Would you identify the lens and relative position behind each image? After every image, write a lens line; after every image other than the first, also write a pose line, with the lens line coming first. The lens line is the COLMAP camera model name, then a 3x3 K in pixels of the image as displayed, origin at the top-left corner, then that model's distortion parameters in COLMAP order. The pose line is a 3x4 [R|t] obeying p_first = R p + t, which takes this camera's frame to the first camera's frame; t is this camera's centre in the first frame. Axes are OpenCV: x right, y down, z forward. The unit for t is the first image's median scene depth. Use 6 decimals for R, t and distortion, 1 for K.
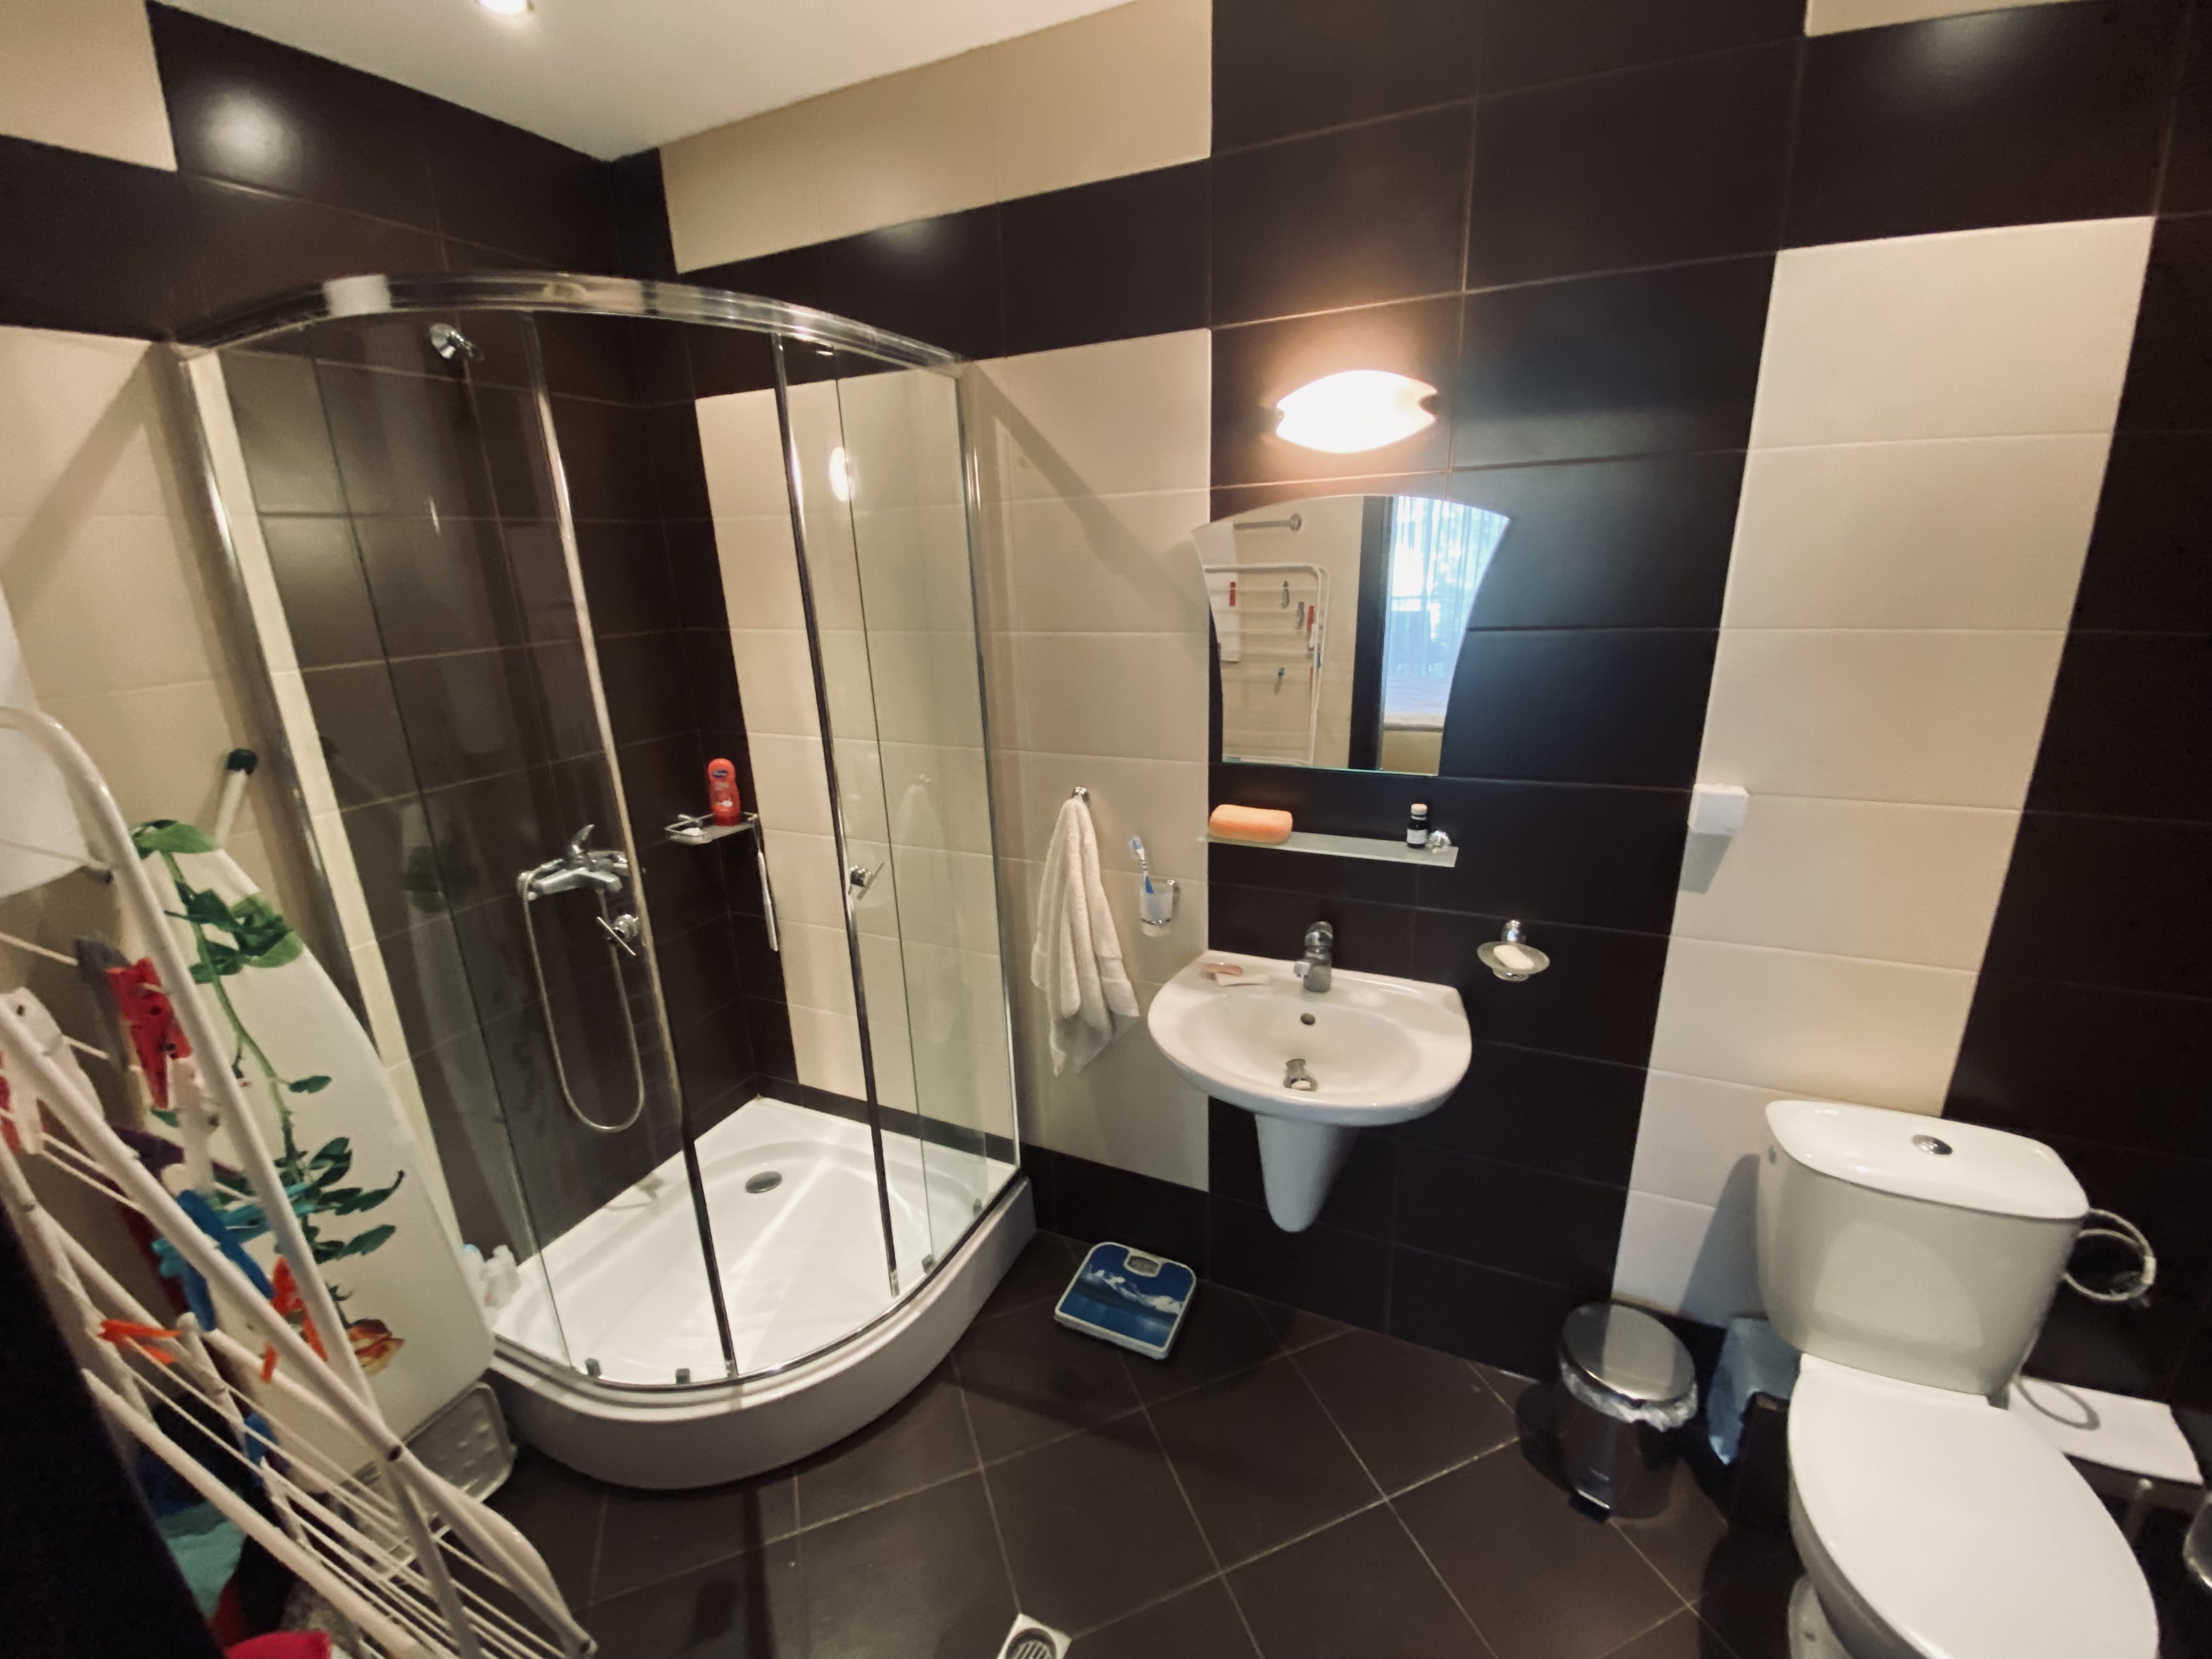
lens RADIAL K [[903.6, 0, 1089.8], [0, 903.6, 823.4], [0, 0, 1]] dist [0.031347, -0.029542]
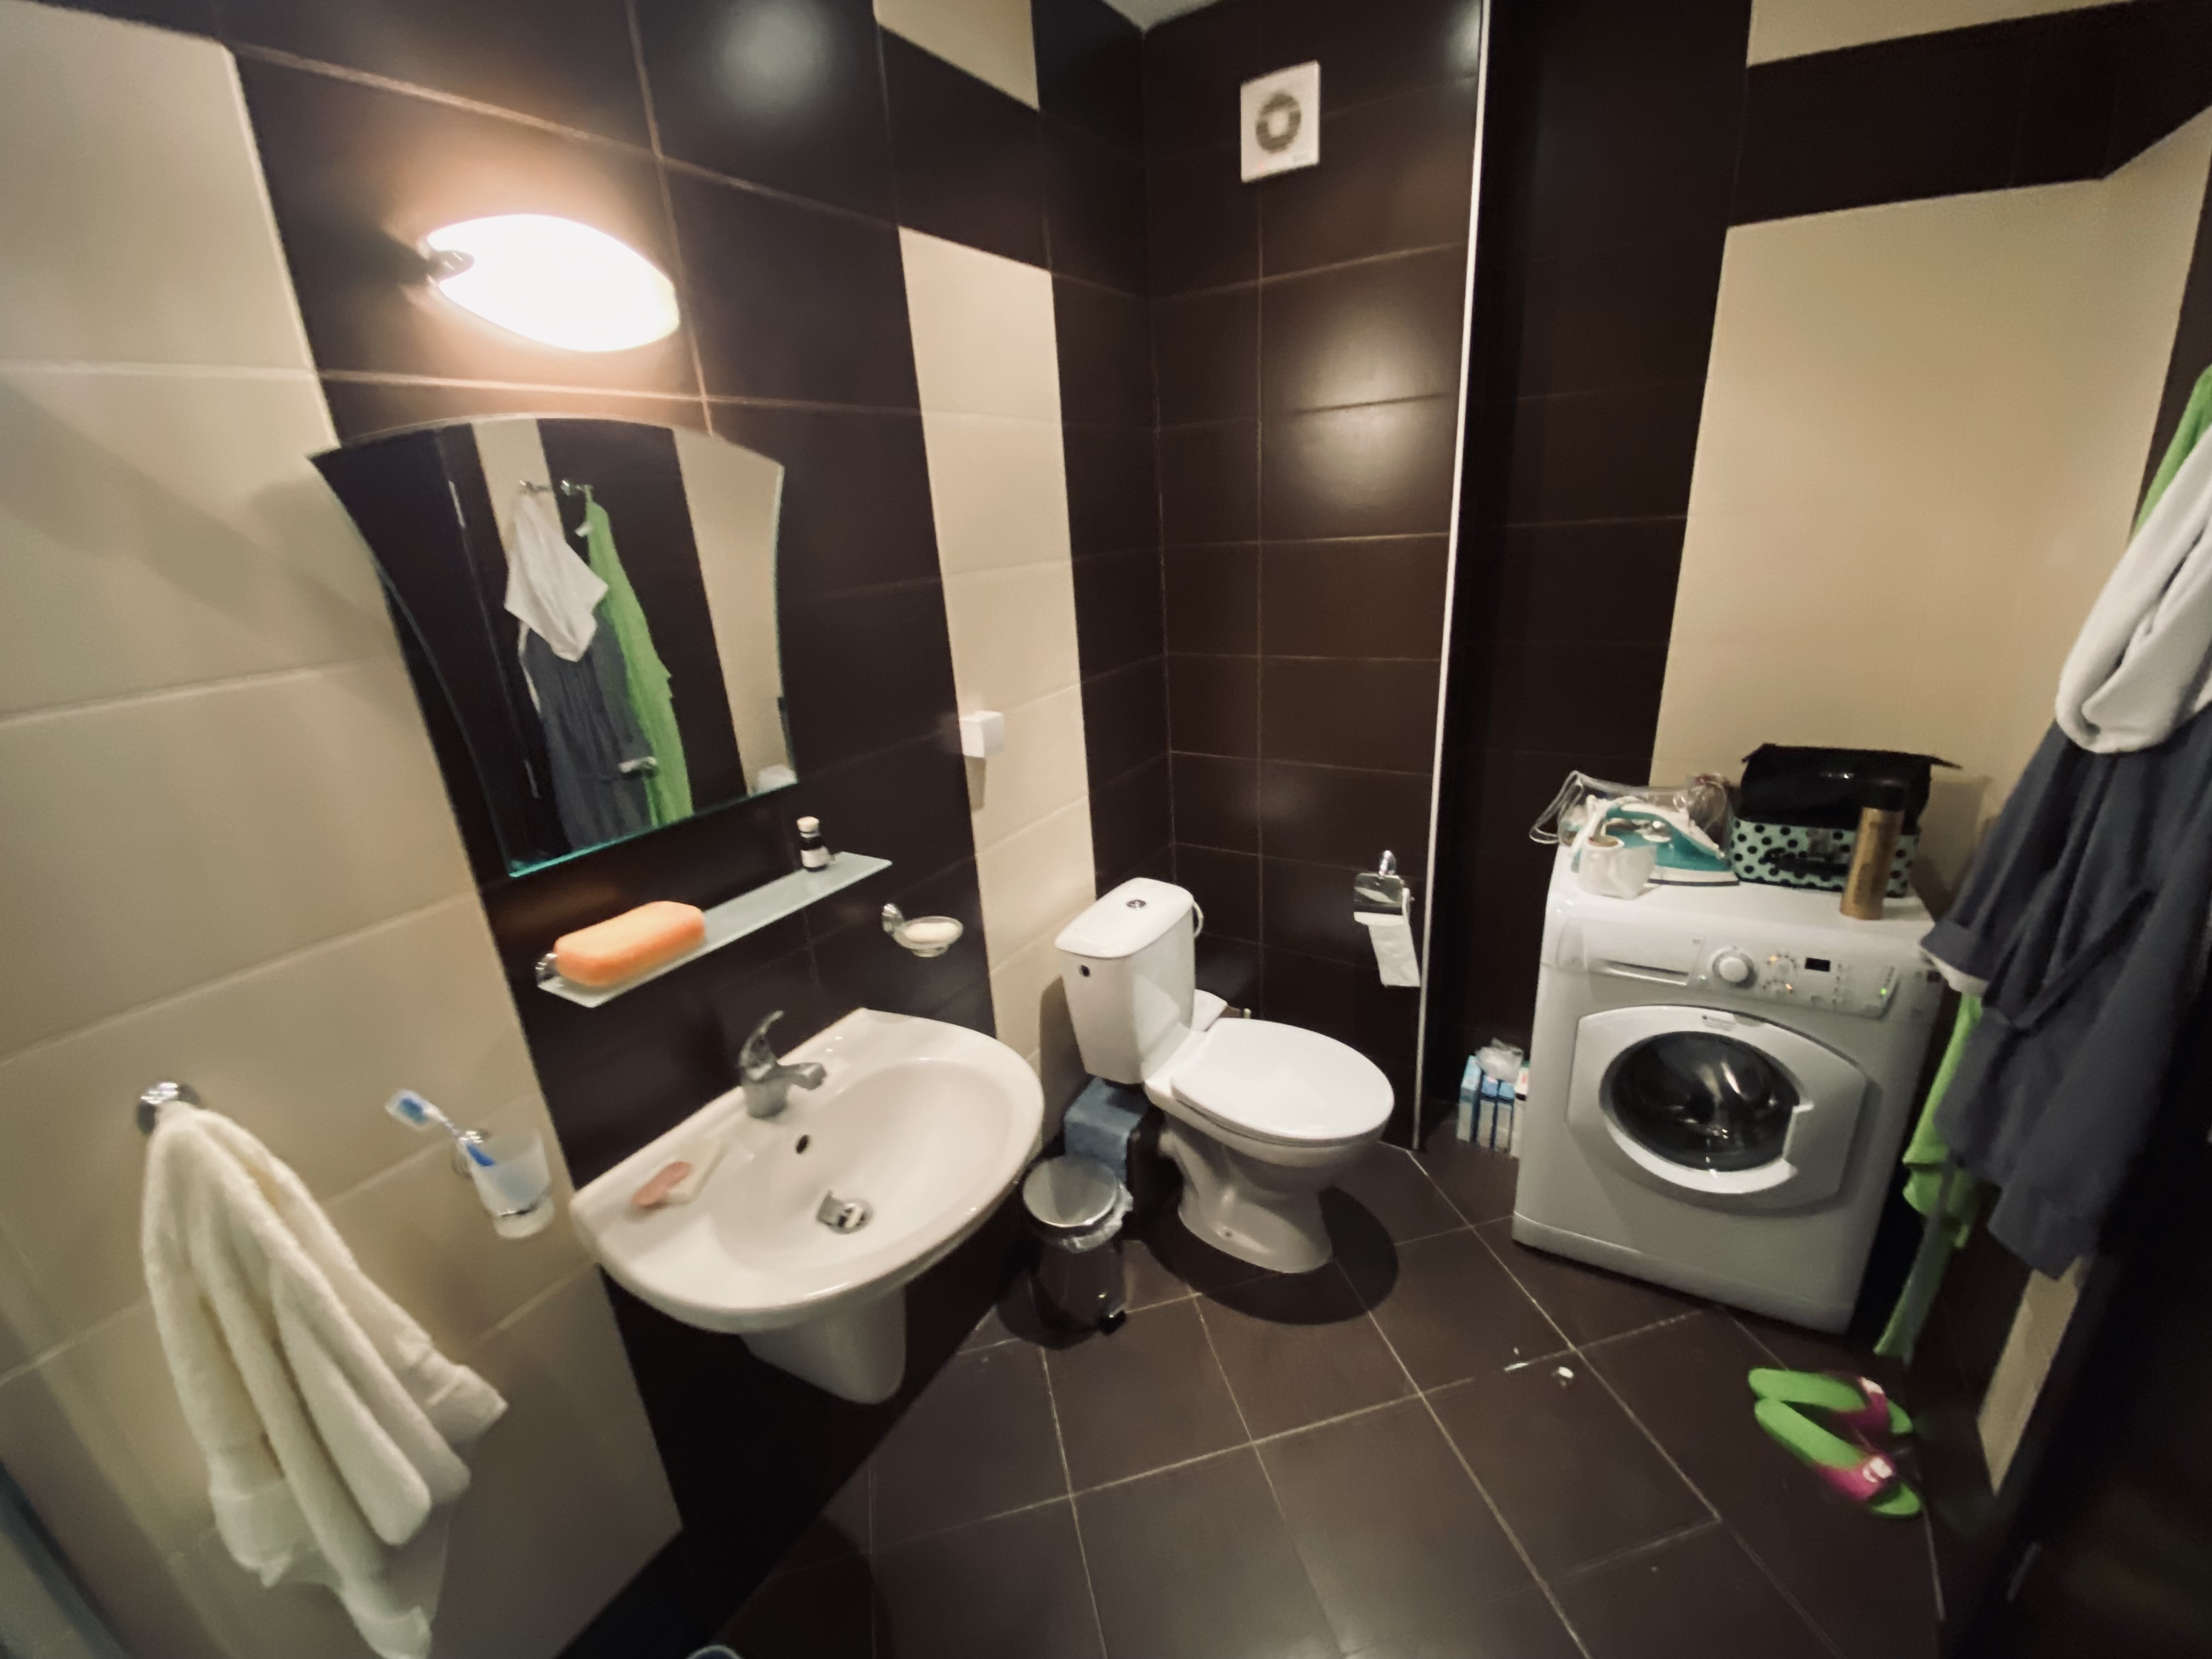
lens RADIAL K [[901.0, 0, 1099.5], [0, 901.0, 831.1], [0, 0, 1]] dist [0.040890, -0.029150]
pose [[0.117652, -0.303056, 0.945682, -0.374165], [0.344787, 0.905521, 0.247291, -0.119823], [-0.931279, 0.296965, 0.211027, 0.578928]]
